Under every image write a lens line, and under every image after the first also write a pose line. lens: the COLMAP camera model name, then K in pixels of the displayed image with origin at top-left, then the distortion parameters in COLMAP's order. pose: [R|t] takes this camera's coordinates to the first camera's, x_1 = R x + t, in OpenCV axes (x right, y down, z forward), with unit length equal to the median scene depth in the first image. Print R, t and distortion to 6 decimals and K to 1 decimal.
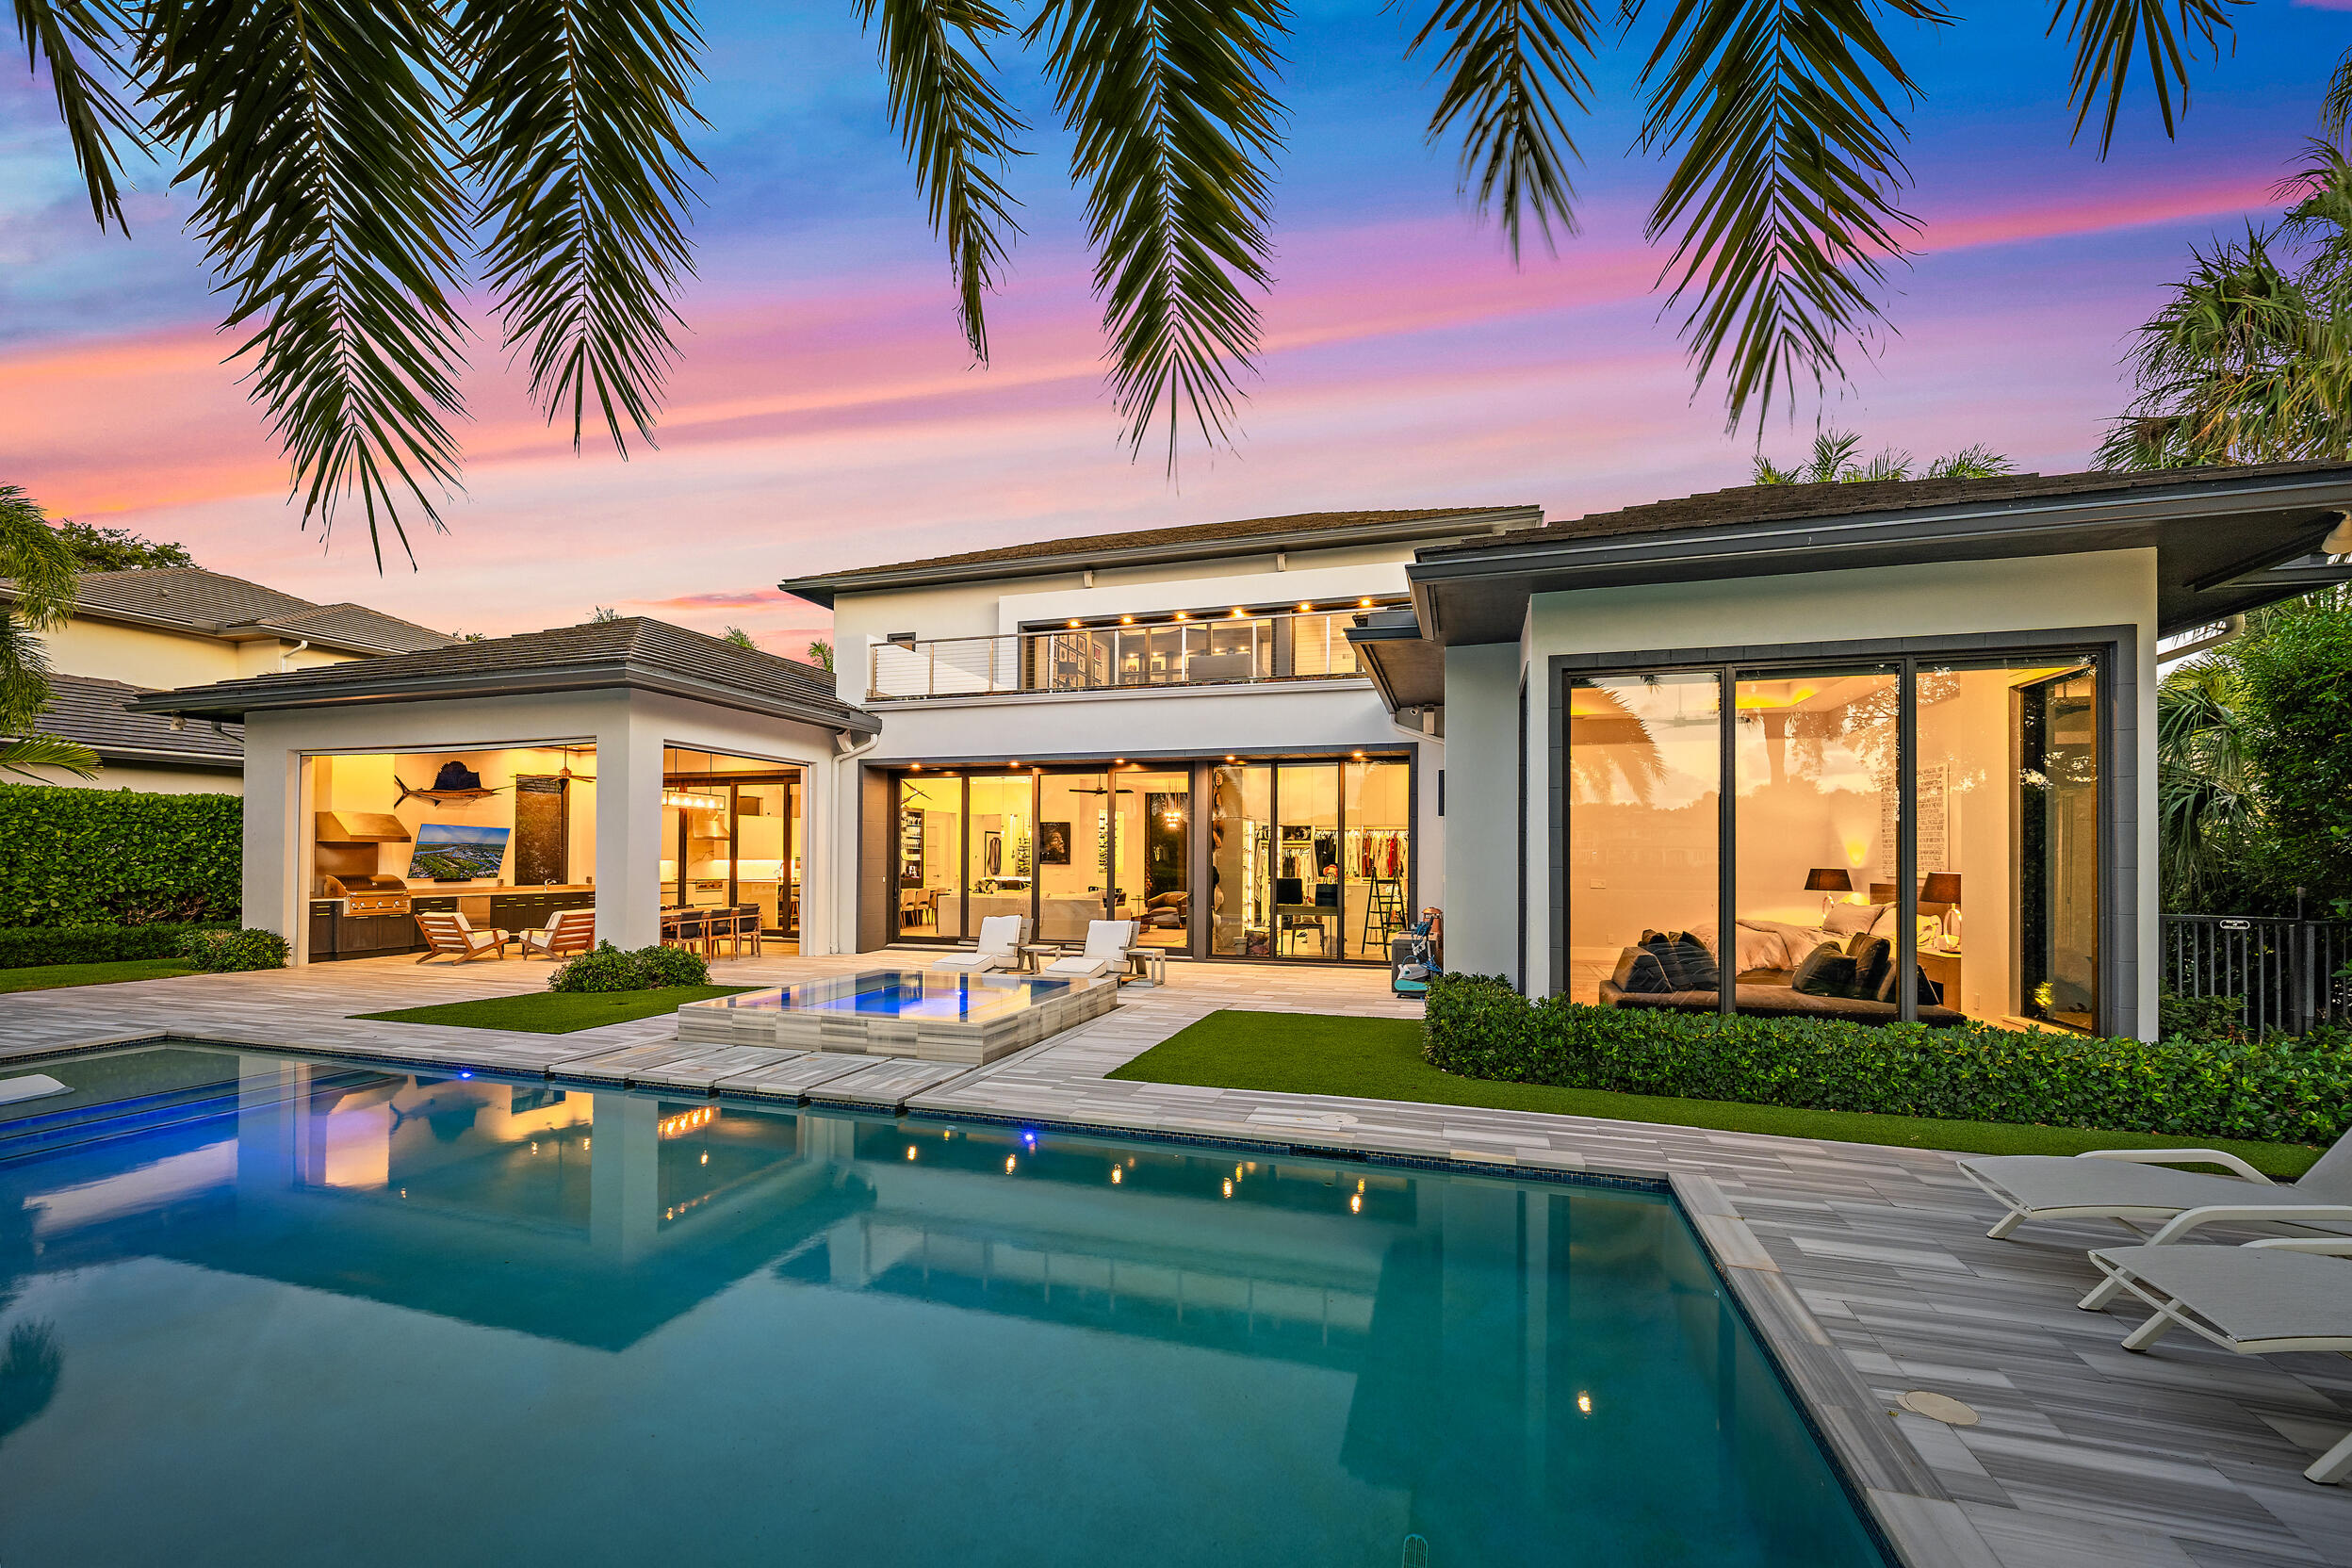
lens RADIAL K [[970.1, 0, 1141.4], [0, 970.1, 843.2], [0, 0, 1]] dist [-0.000400, -0.000119]
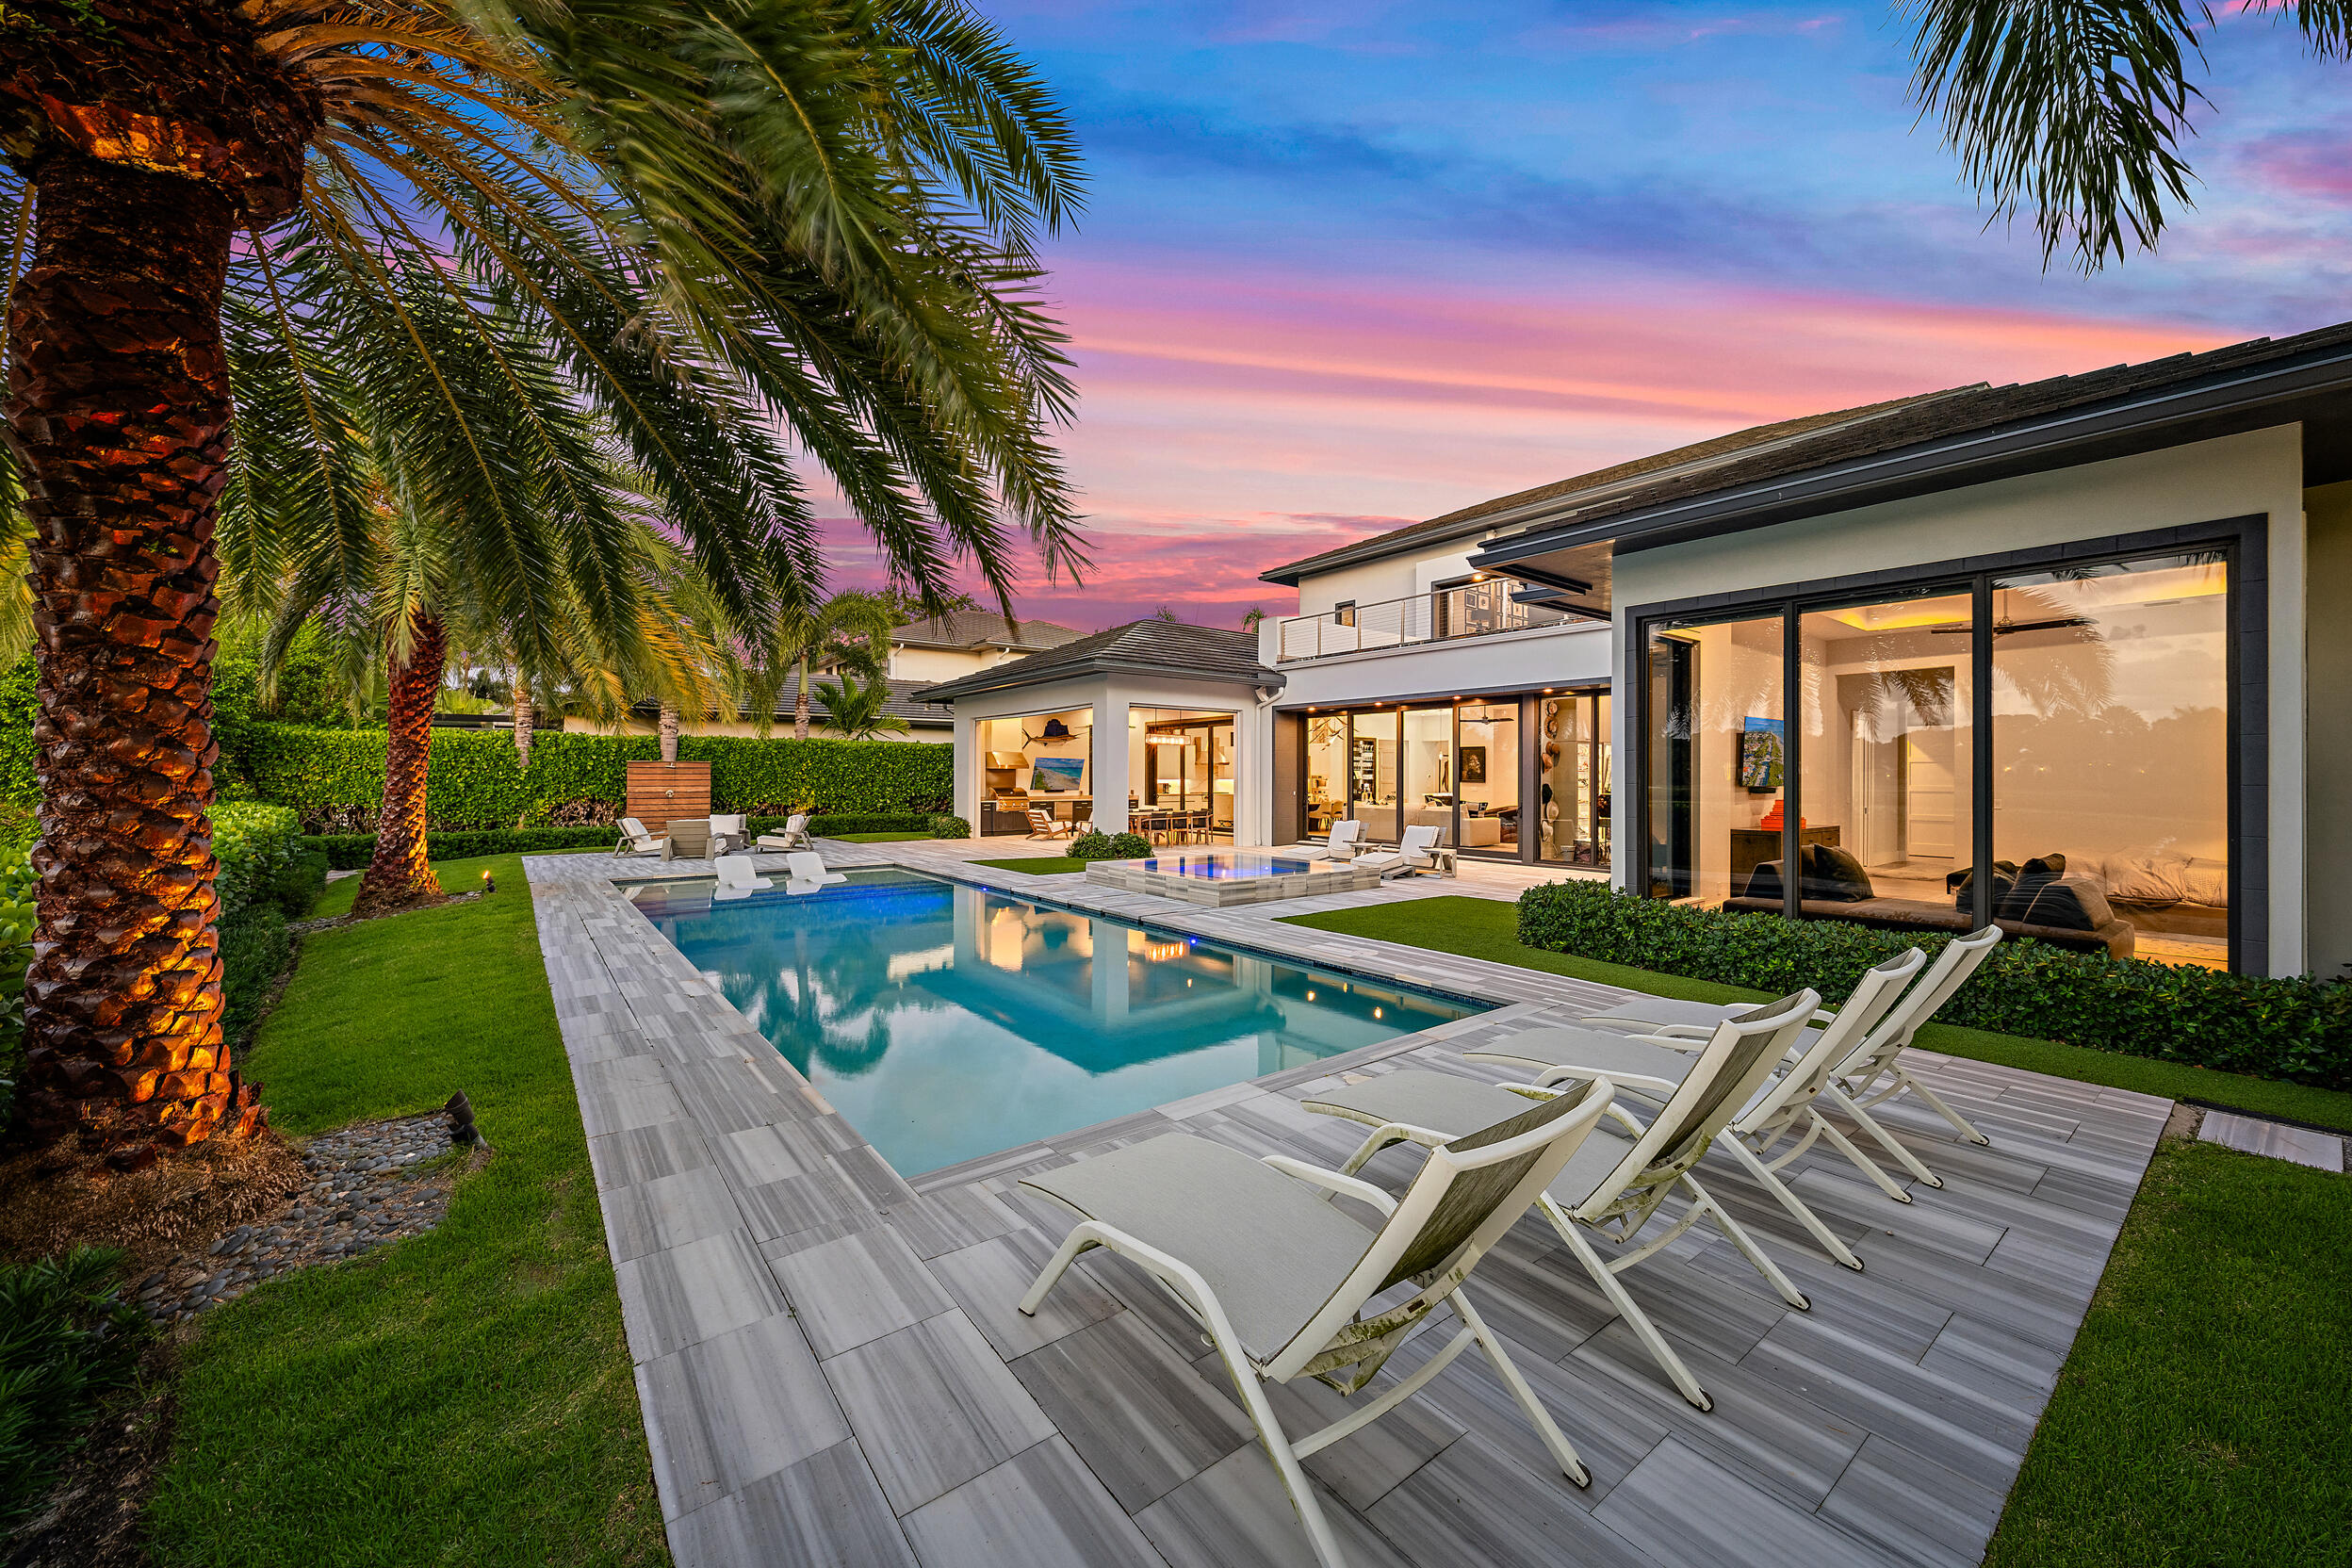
lens RADIAL K [[867.4, 0, 1178.0], [0, 867.4, 777.8], [0, 0, 1]] dist [0.000417, -0.000046]
pose [[0.828345, -0.001566, -0.560216, 0.297300], [0.010103, 0.999875, 0.012145, -0.000651], [0.560128, -0.015720, 0.828257, -0.105197]]
